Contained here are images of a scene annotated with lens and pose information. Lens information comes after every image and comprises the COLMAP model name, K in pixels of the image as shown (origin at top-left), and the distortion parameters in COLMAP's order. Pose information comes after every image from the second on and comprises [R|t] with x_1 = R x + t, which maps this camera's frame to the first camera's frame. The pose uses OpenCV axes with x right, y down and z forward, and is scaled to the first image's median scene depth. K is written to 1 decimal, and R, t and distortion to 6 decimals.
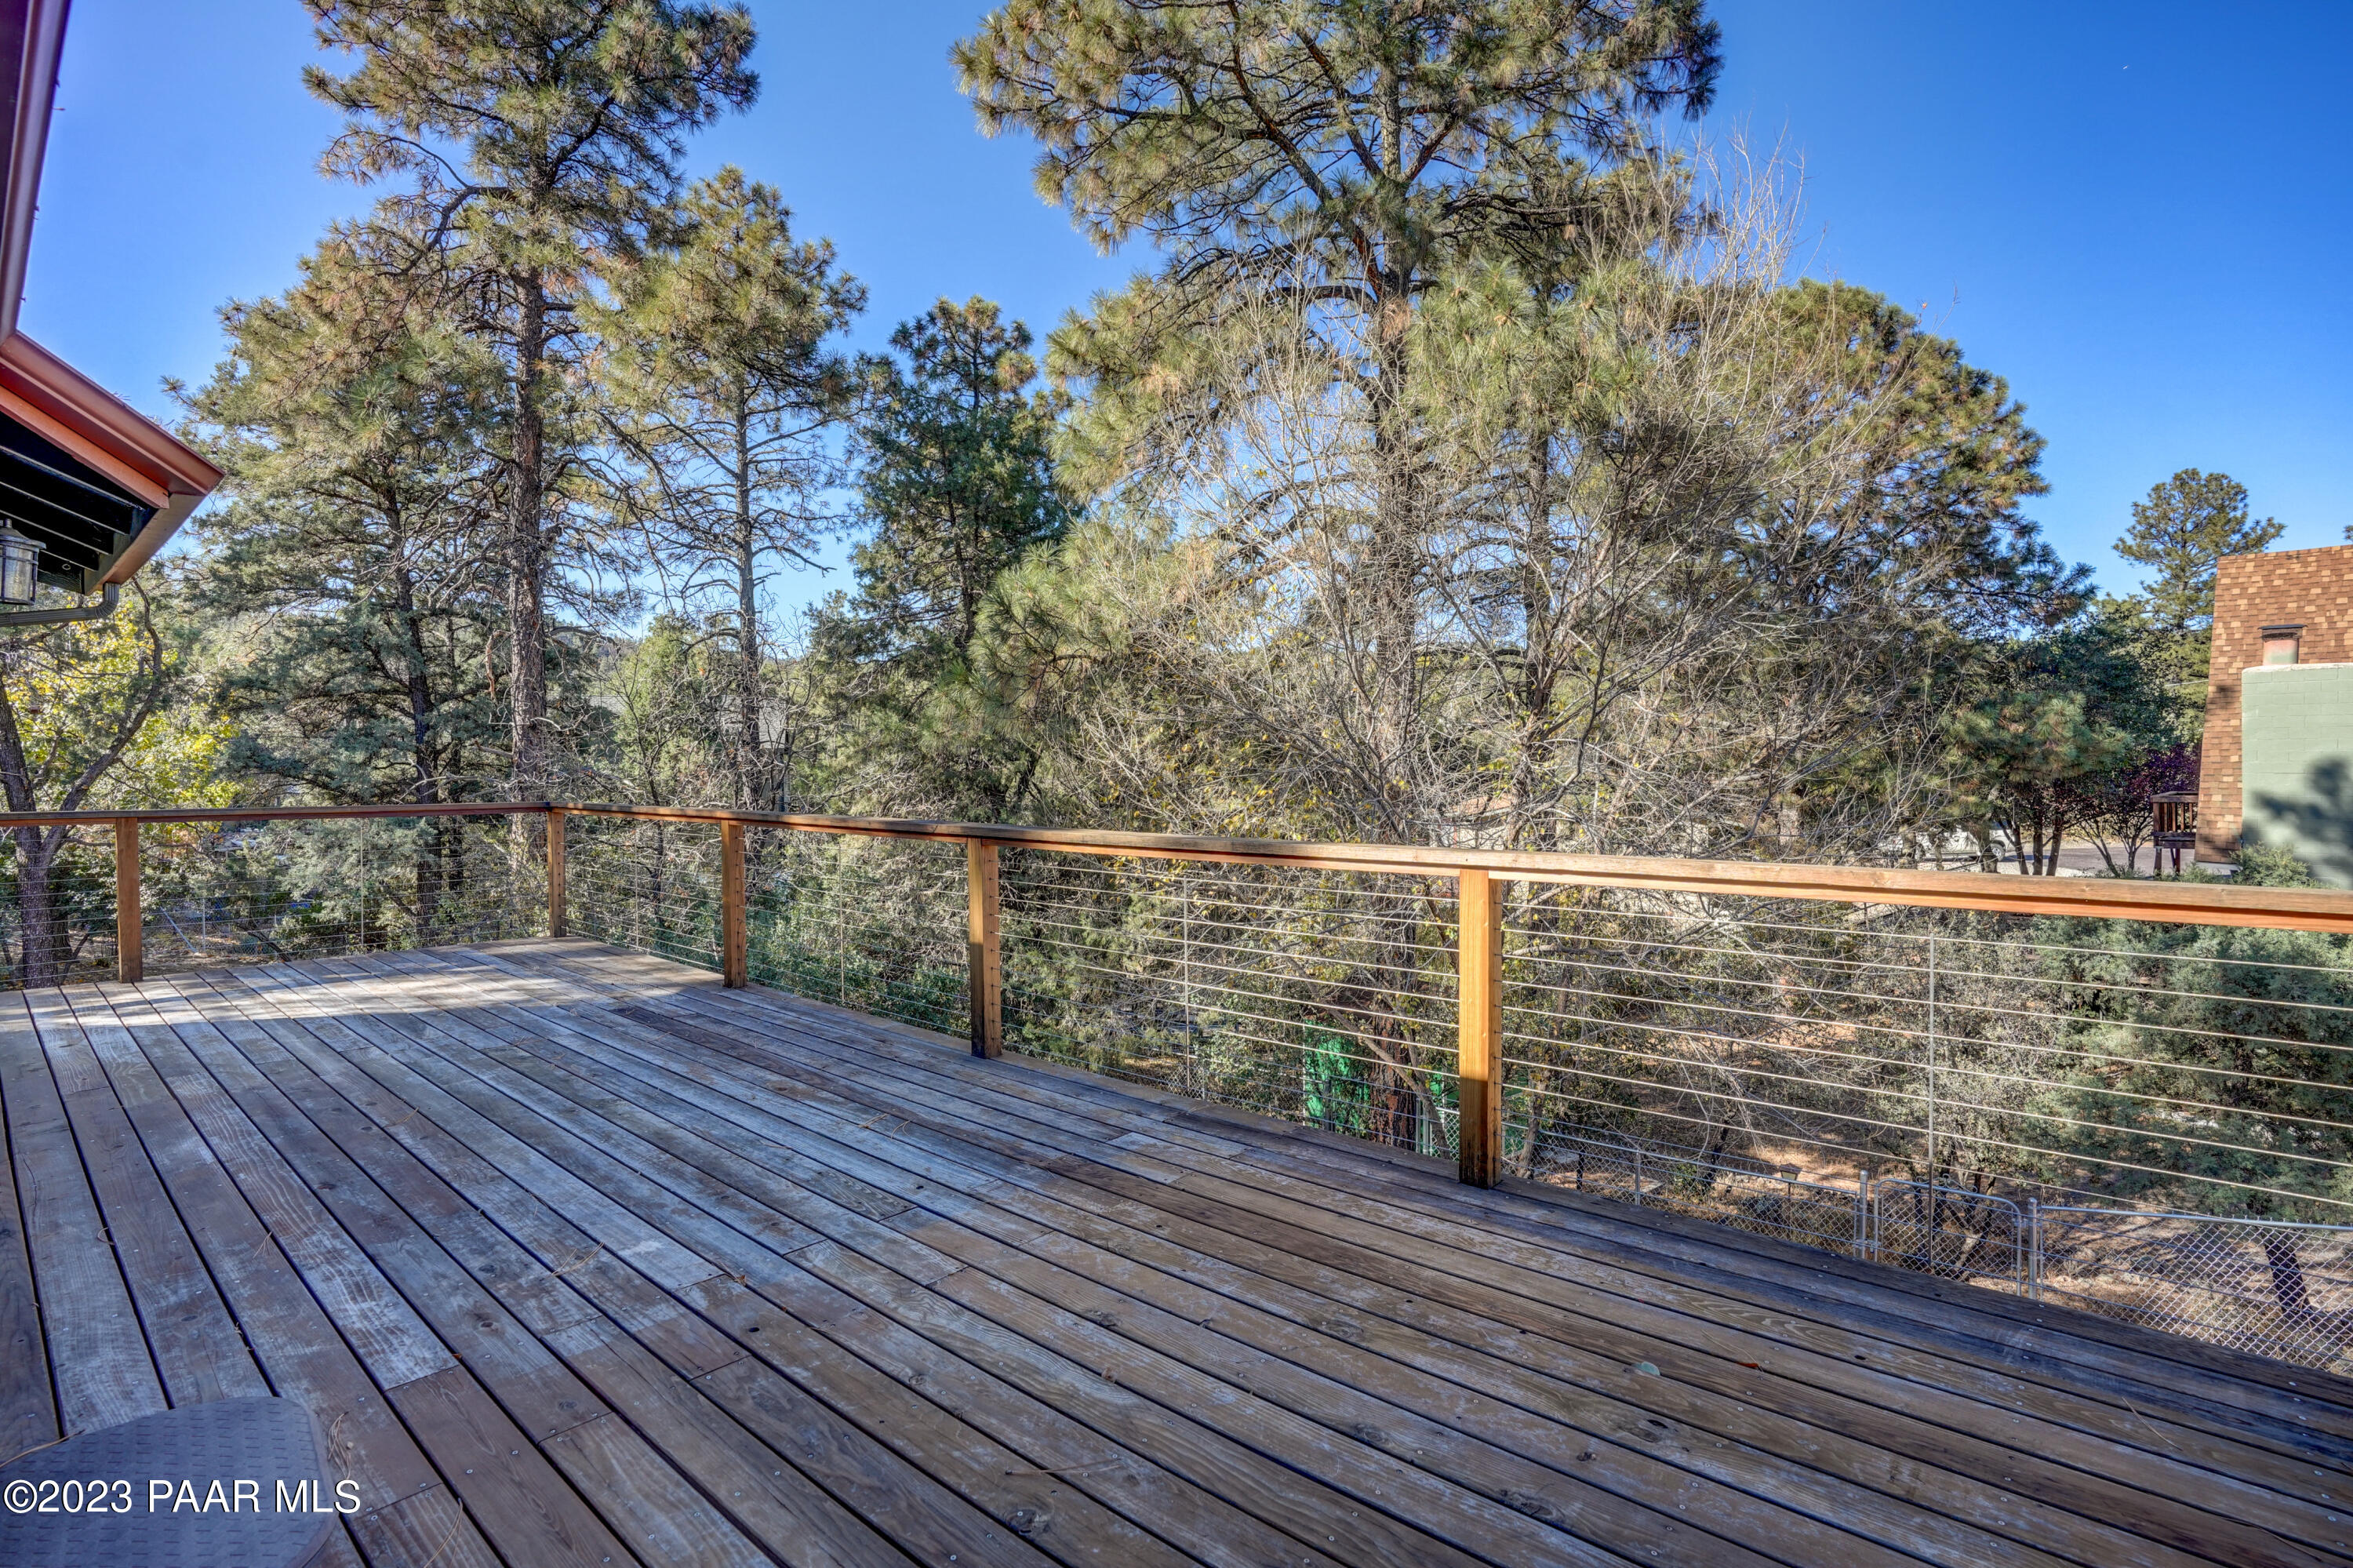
lens RADIAL K [[1096.7, 0, 1186.2], [0, 1096.7, 776.0], [0, 0, 1]] dist [-0.038261, 0.004443]
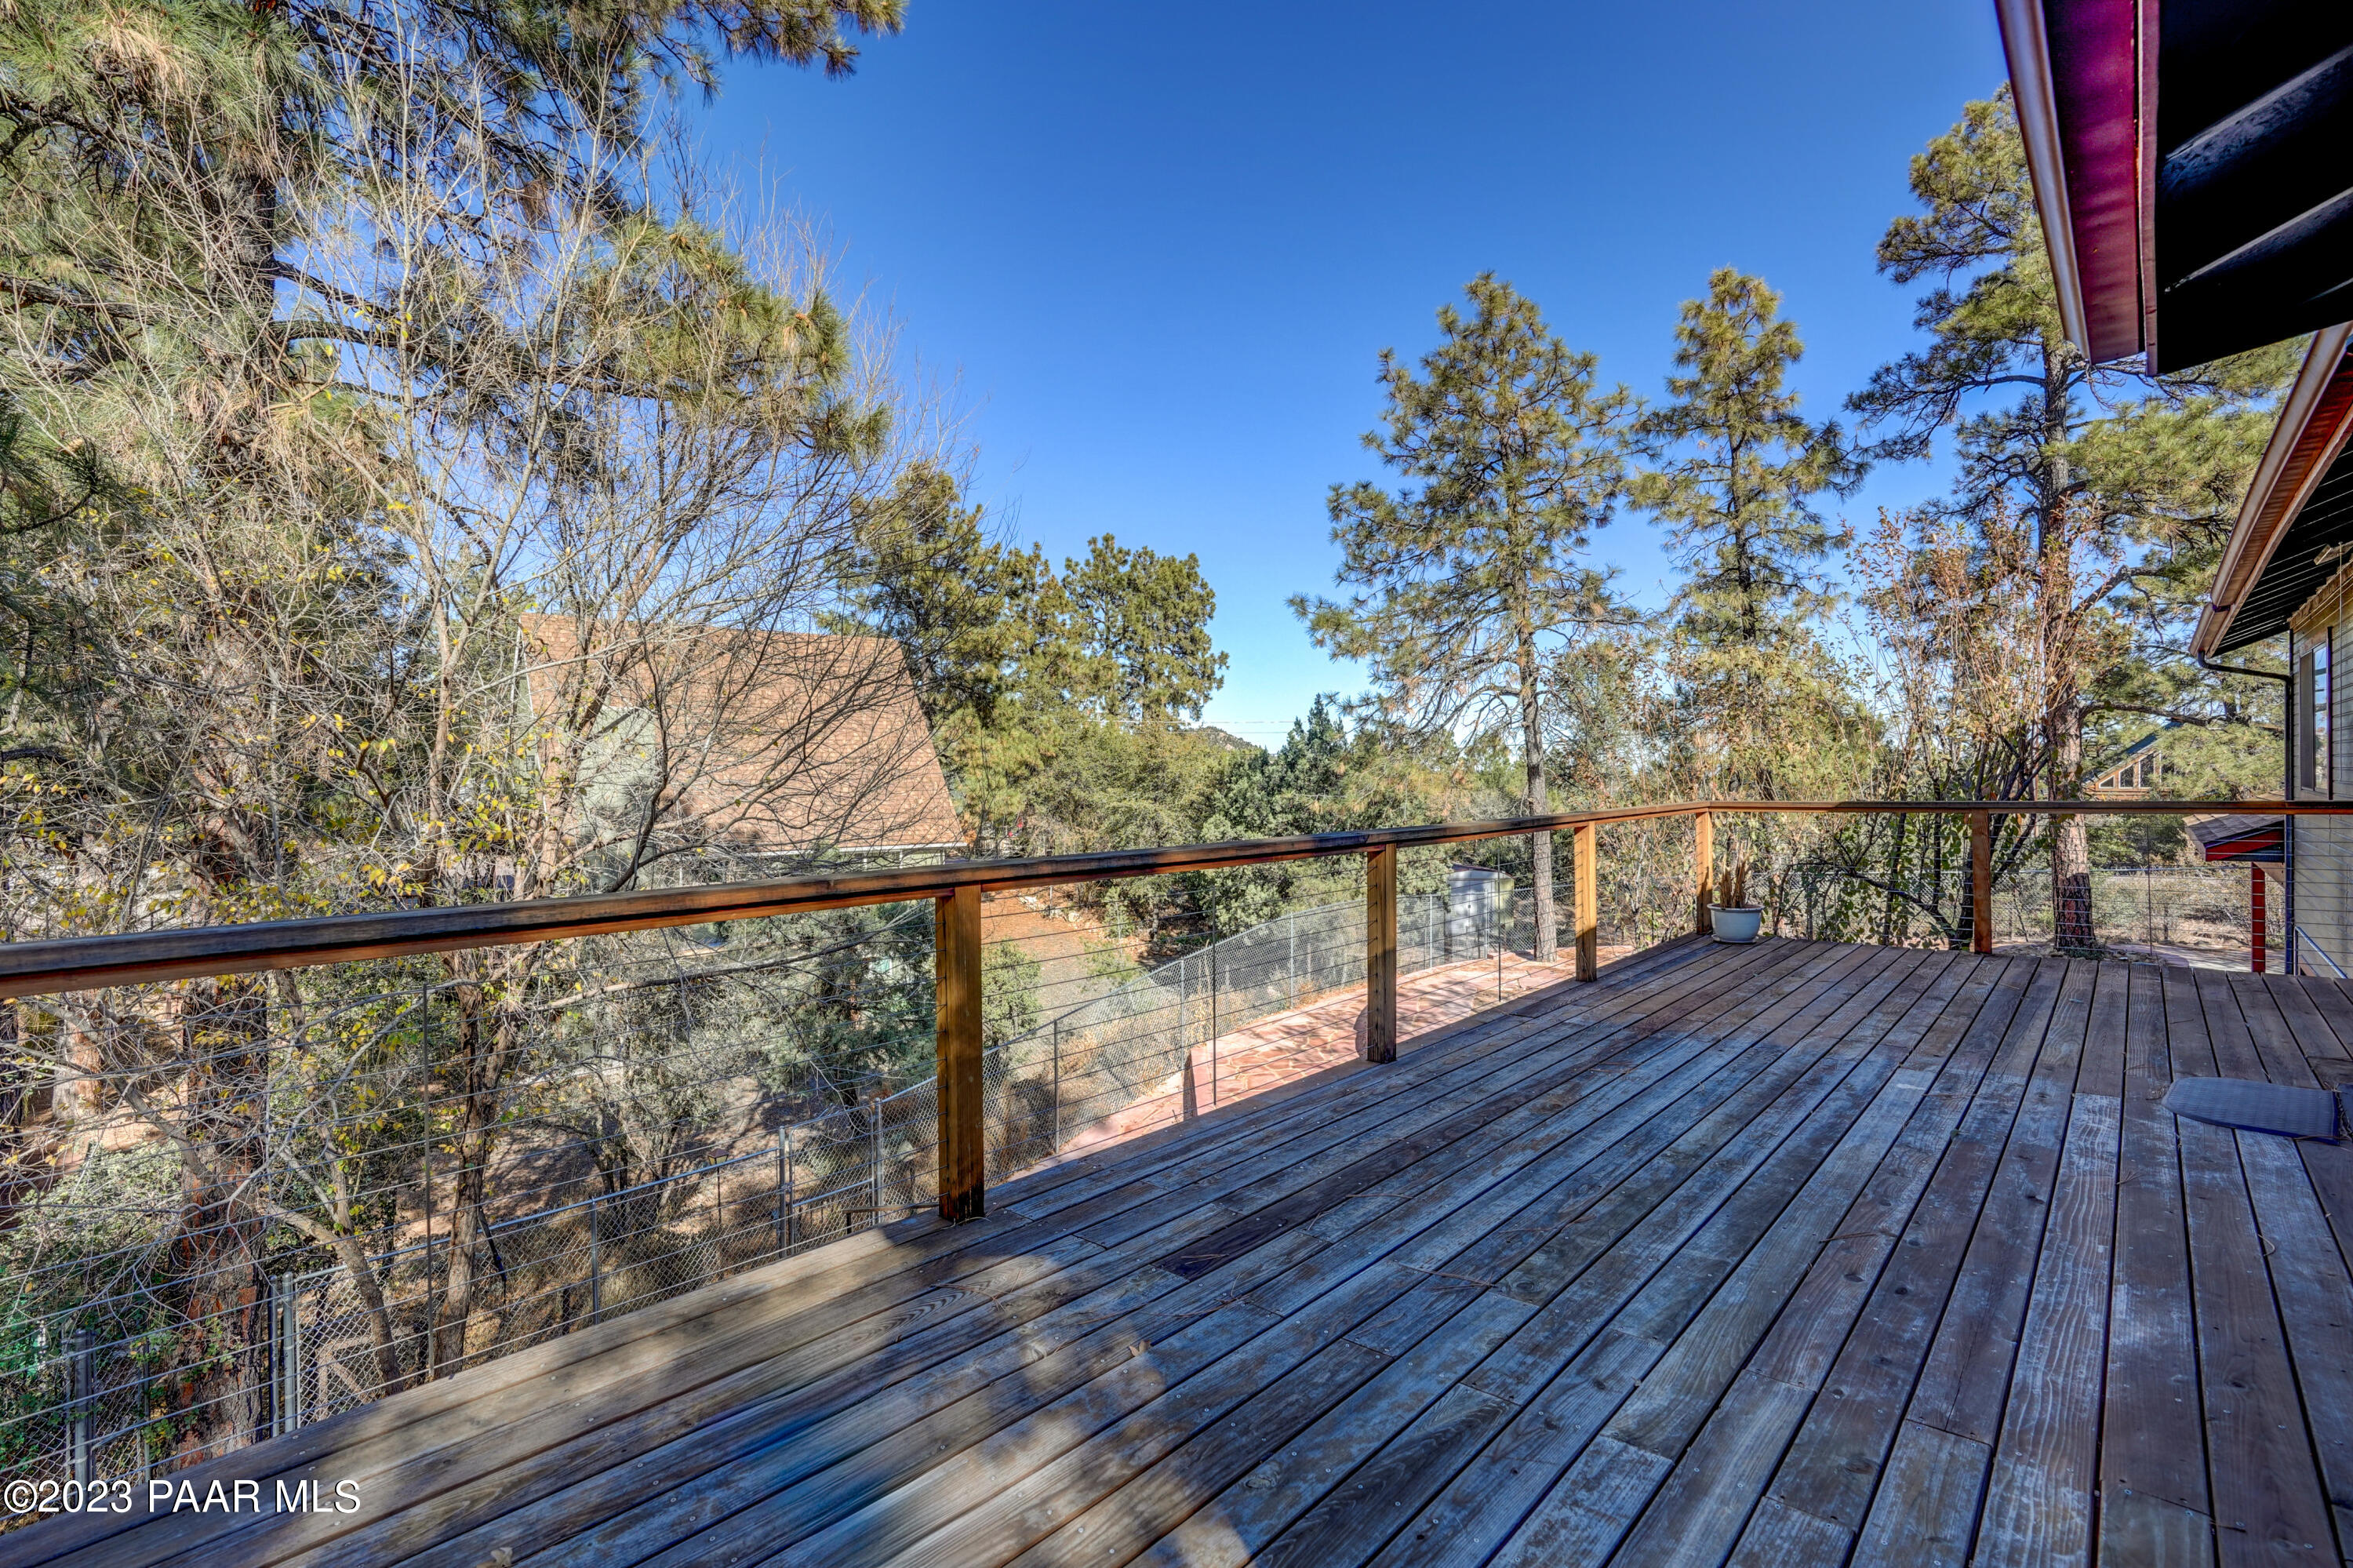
lens RADIAL K [[1096.7, 0, 1176.0], [0, 1096.7, 773.2], [0, 0, 1]] dist [-0.038261, 0.004443]
pose [[0.032968, 0.000491, 0.999456, -1.578126], [0.023907, 0.999713, -0.001280, -0.013780], [-0.999170, 0.023936, 0.032946, 1.526305]]
